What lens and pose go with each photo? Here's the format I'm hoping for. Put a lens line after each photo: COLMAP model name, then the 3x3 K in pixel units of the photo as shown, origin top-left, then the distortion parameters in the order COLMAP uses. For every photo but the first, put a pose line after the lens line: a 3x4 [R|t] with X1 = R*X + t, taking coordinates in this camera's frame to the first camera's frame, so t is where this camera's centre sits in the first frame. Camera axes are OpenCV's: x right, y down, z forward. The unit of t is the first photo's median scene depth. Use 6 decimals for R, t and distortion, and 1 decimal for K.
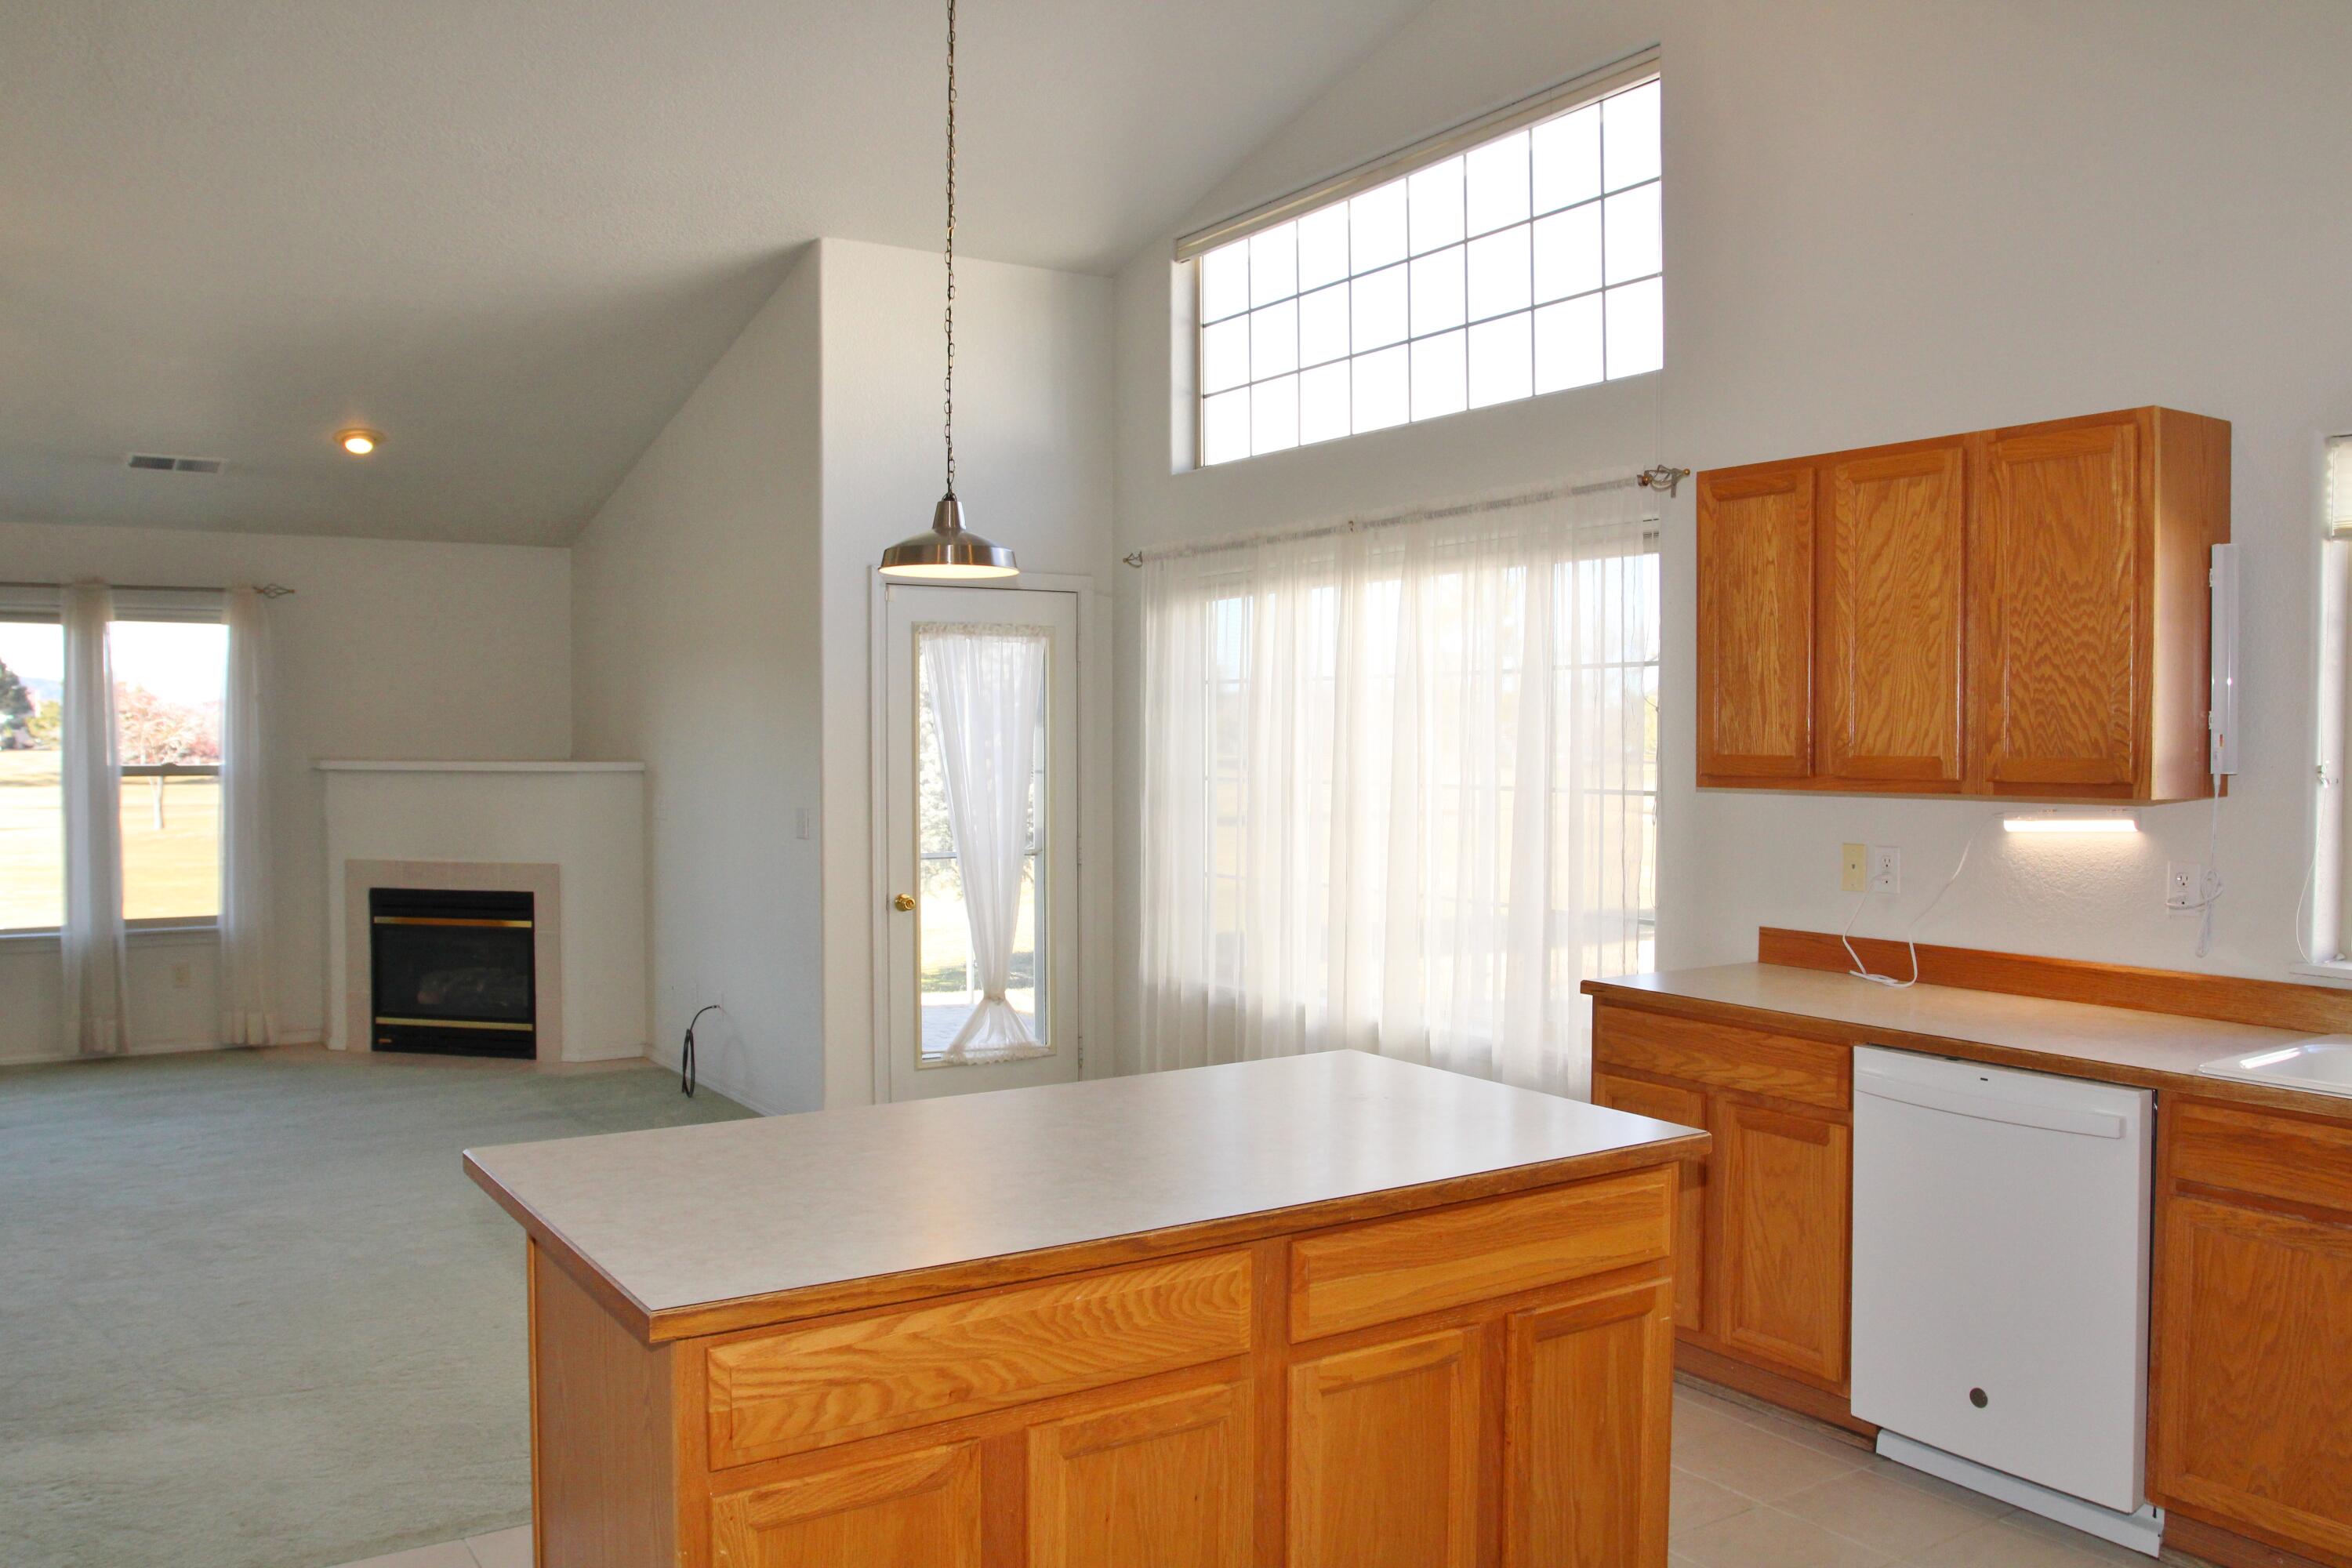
lens RADIAL K [[1879.1, 0, 1176.0], [0, 1879.1, 784.0], [0, 0, 1]] dist [-0.064232, 0.000681]
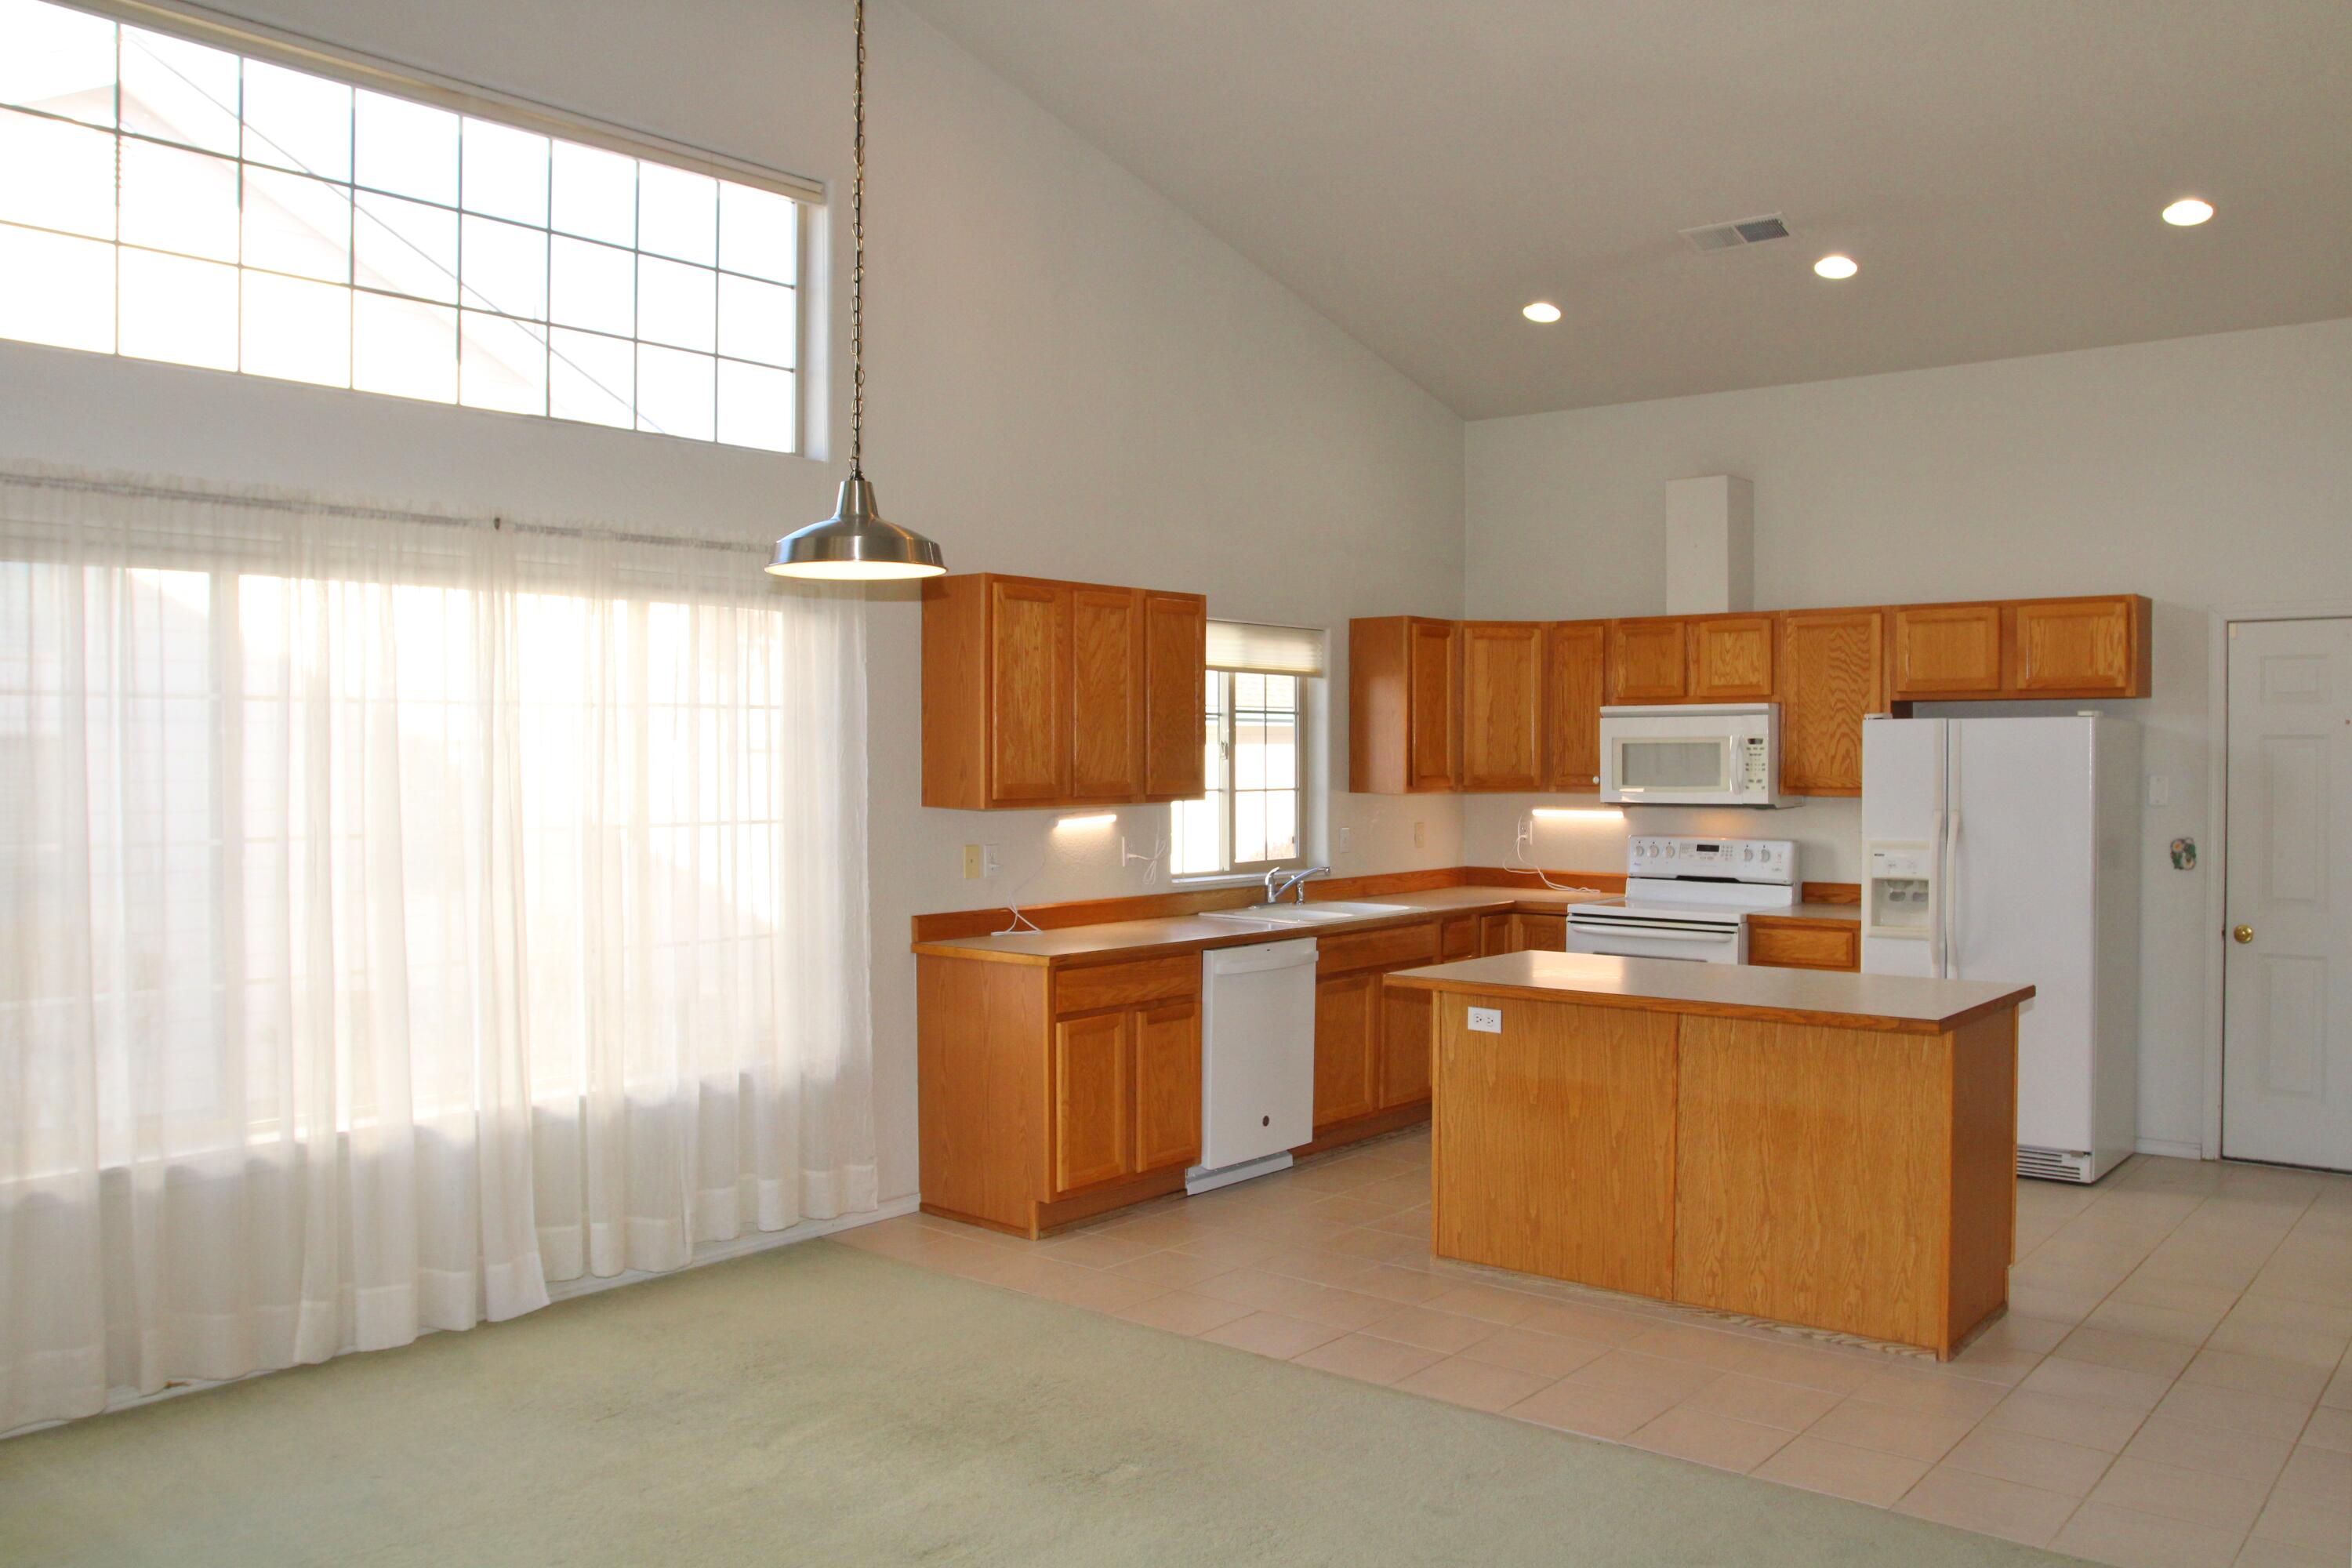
lens RADIAL K [[1879.1, 0, 1176.0], [0, 1879.1, 784.0], [0, 0, 1]] dist [-0.064232, 0.000681]
pose [[-0.301061, -0.017445, 0.953445, -1.072798], [0.025230, 0.999337, 0.026252, -0.049024], [-0.953271, 0.031958, -0.300421, 1.312443]]
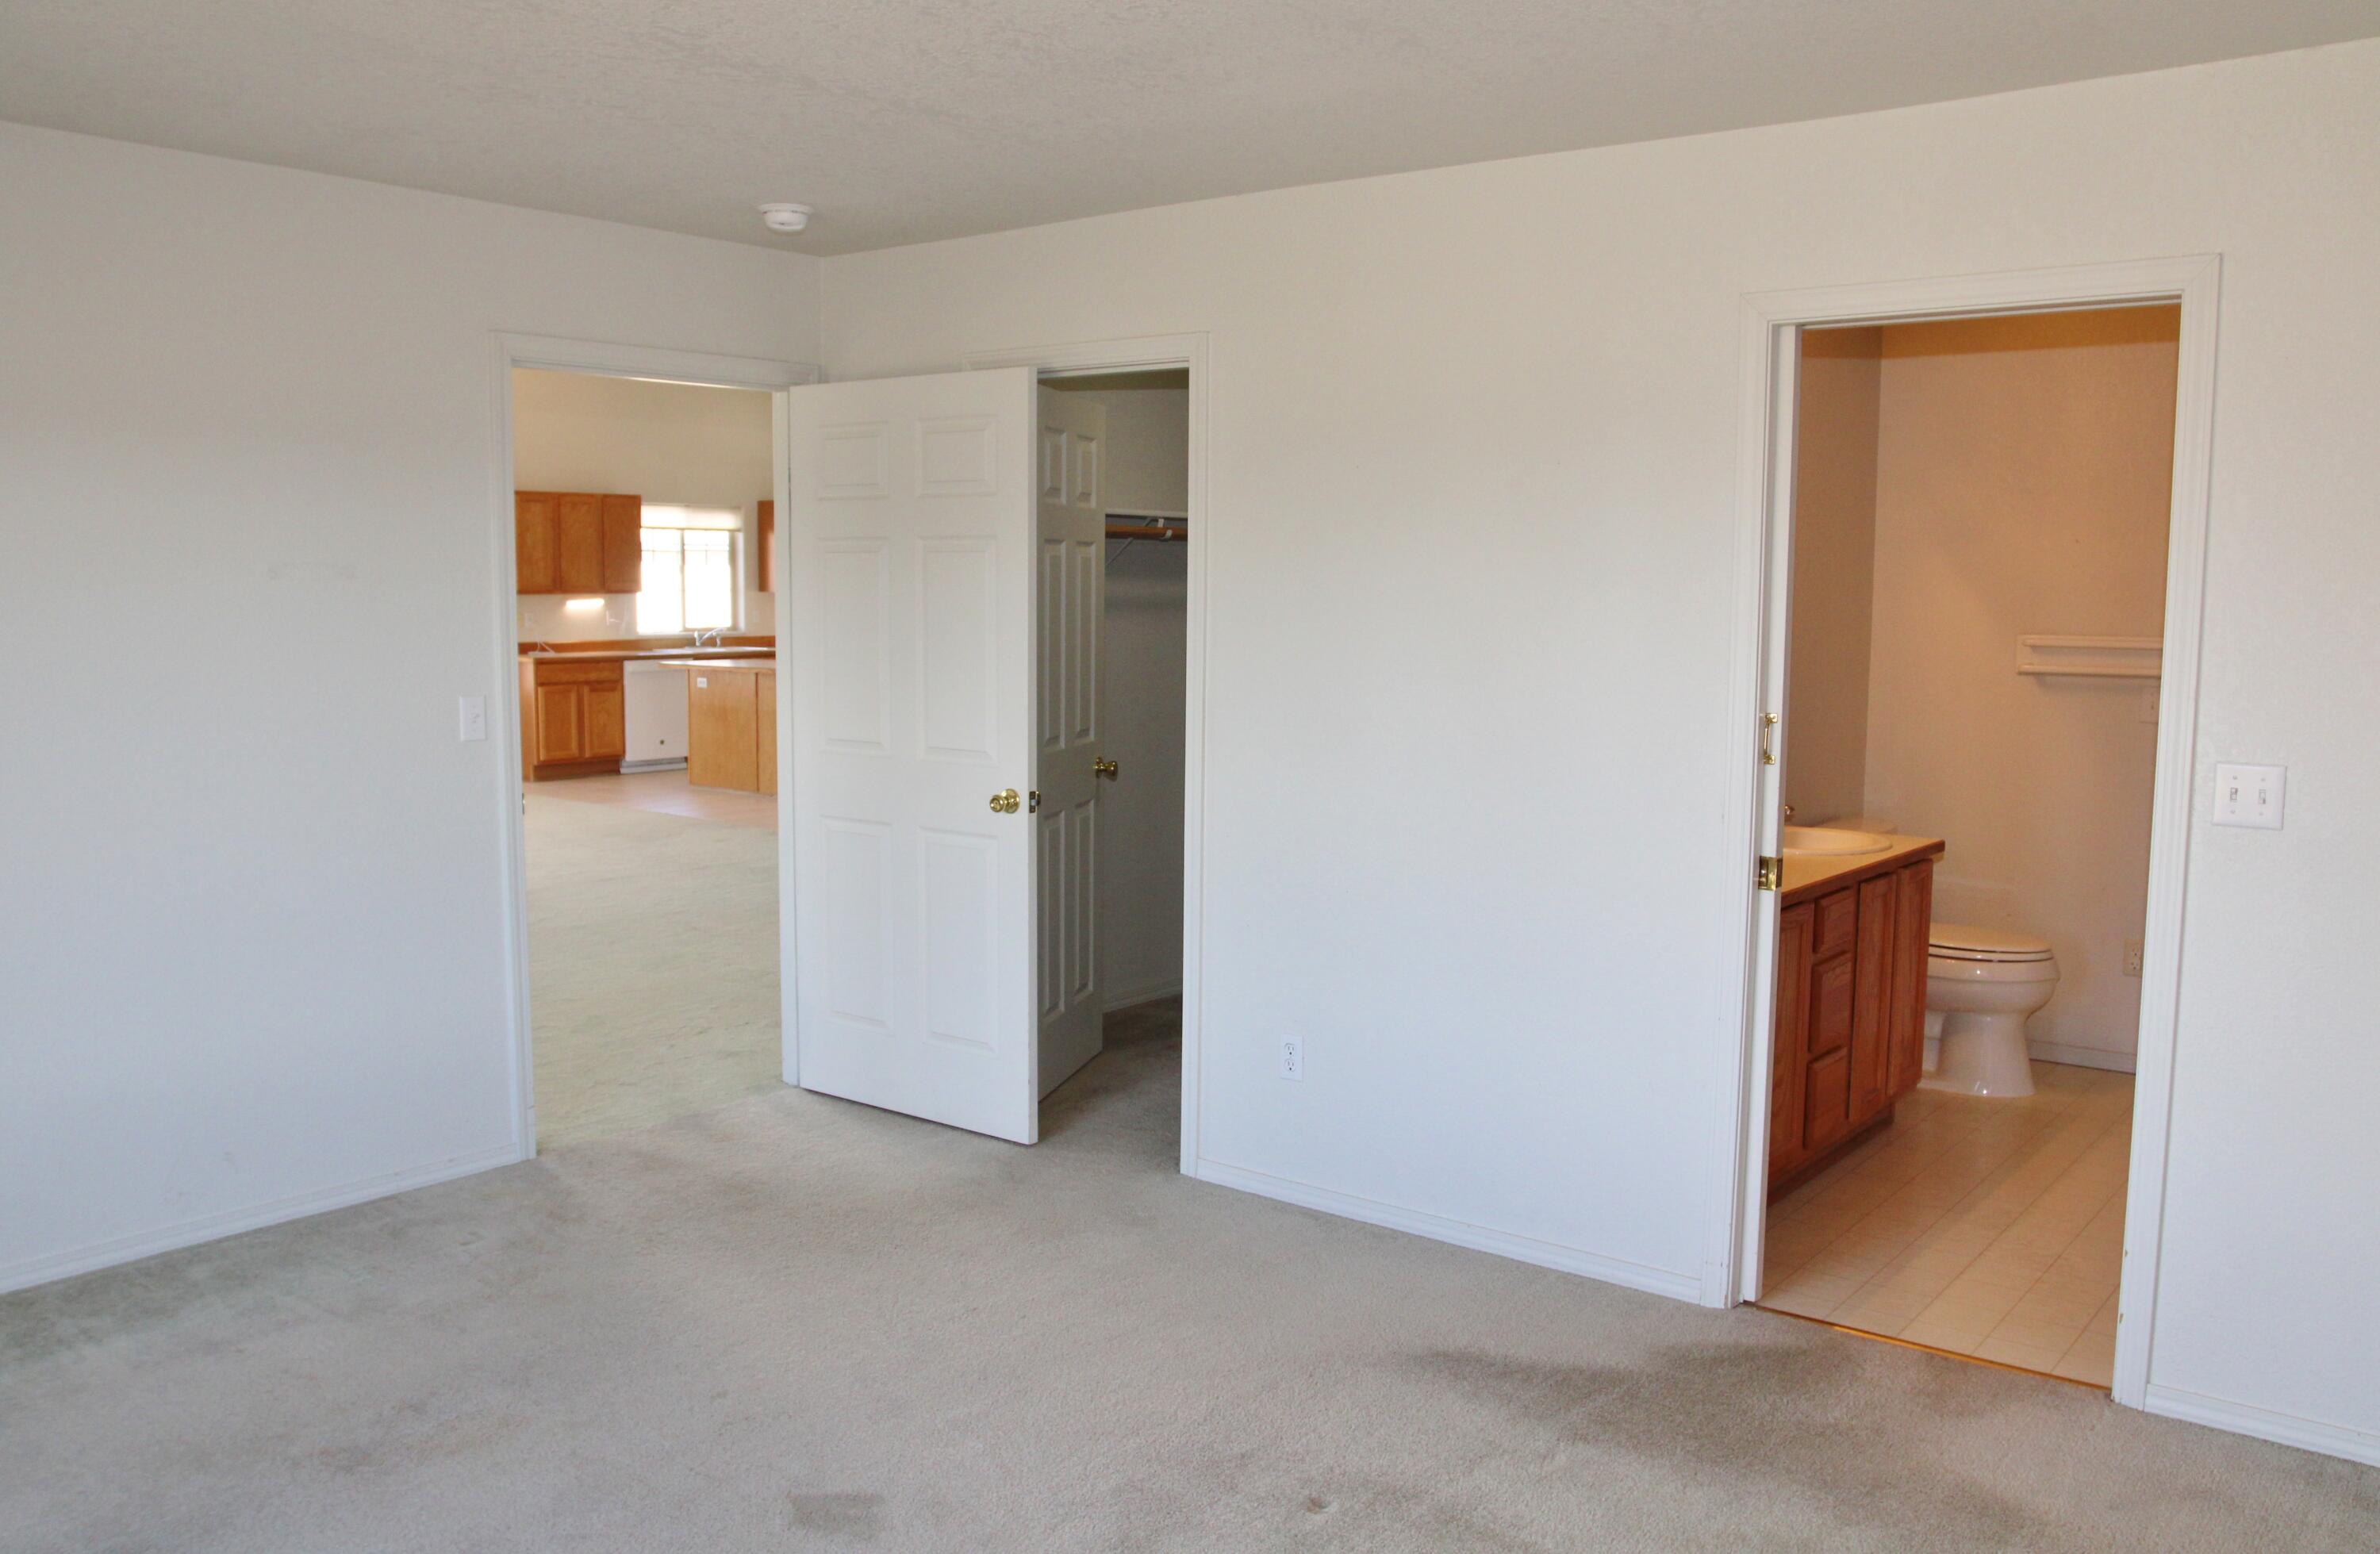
lens RADIAL K [[1965.4, 0, 1190.0], [0, 1965.4, 777.0], [0, 0, 1]] dist [-0.006988, -0.001786]
pose [[-0.331417, -0.104772, 0.937649, -3.208264], [0.014575, 0.993128, 0.116122, -0.061184], [-0.943372, 0.052151, -0.327612, 1.054425]]
